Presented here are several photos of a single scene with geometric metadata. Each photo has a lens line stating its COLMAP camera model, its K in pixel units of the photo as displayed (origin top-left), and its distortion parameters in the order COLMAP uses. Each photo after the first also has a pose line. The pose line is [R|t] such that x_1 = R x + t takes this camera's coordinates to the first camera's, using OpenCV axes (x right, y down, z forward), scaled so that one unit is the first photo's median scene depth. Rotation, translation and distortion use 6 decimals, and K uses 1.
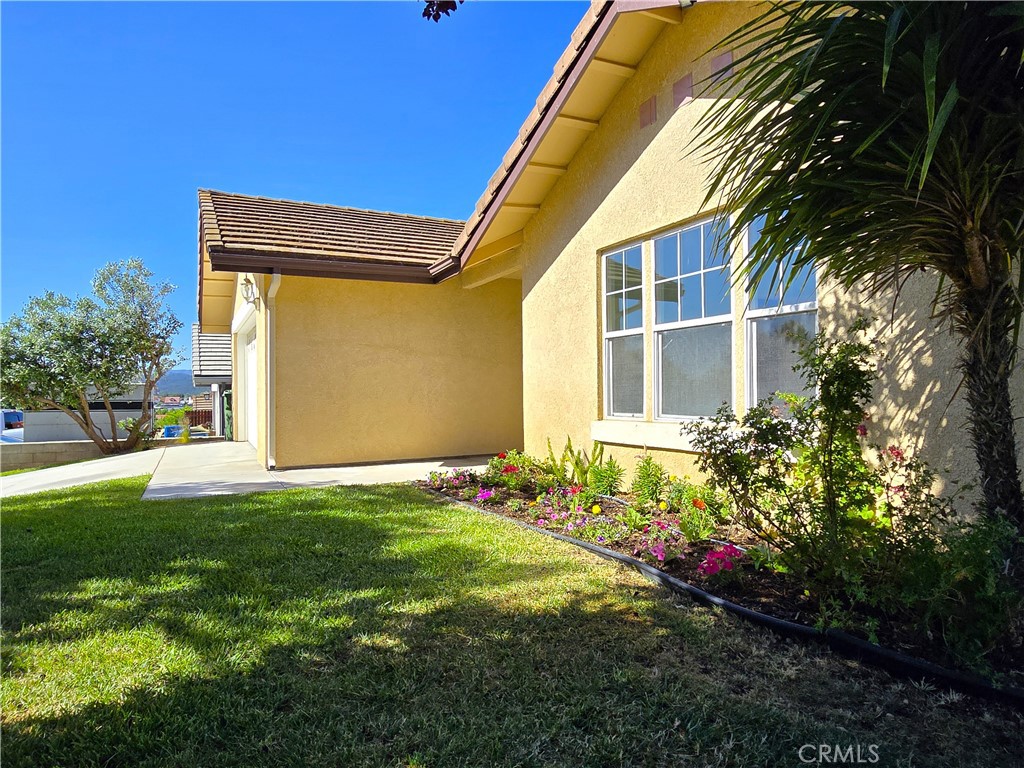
lens RADIAL K [[663.0, 0, 515.8], [0, 663.0, 387.9], [0, 0, 1]] dist [0.000739, -0.001955]
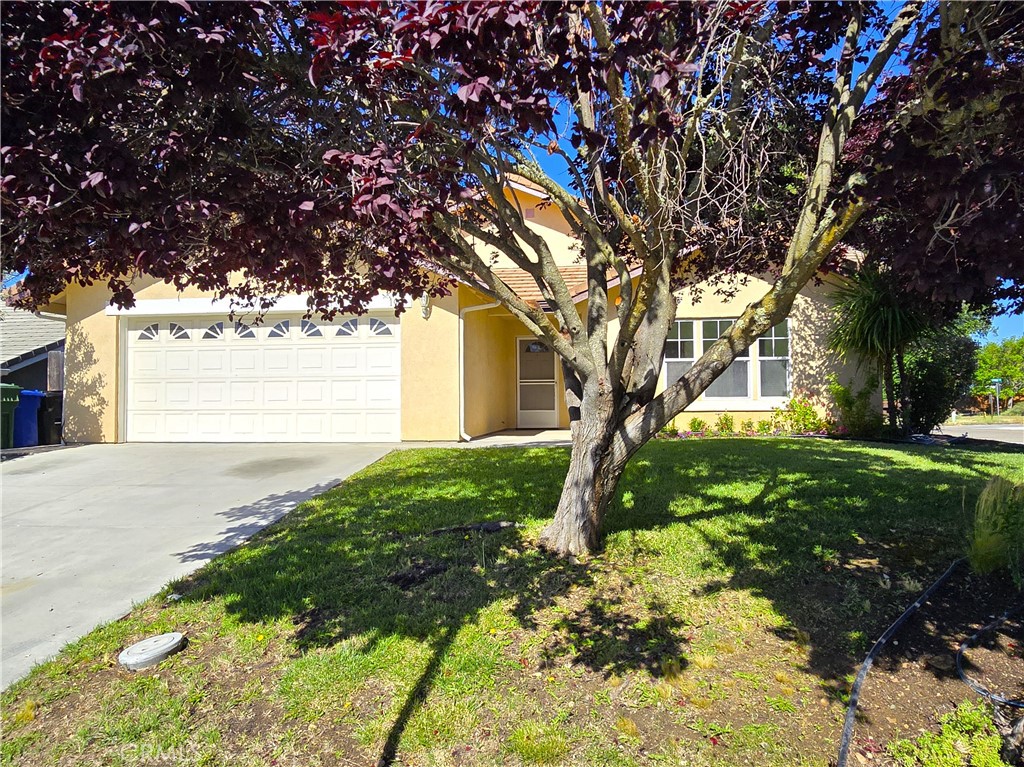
lens RADIAL K [[657.7, 0, 514.0], [0, 657.7, 386.4], [0, 0, 1]] dist [-0.000561, 0.001729]
pose [[0.559328, 0.028649, 0.828451, -1.825685], [-0.006937, 0.999529, -0.029882, 0.067317], [-0.828918, 0.010967, 0.559263, 0.245201]]
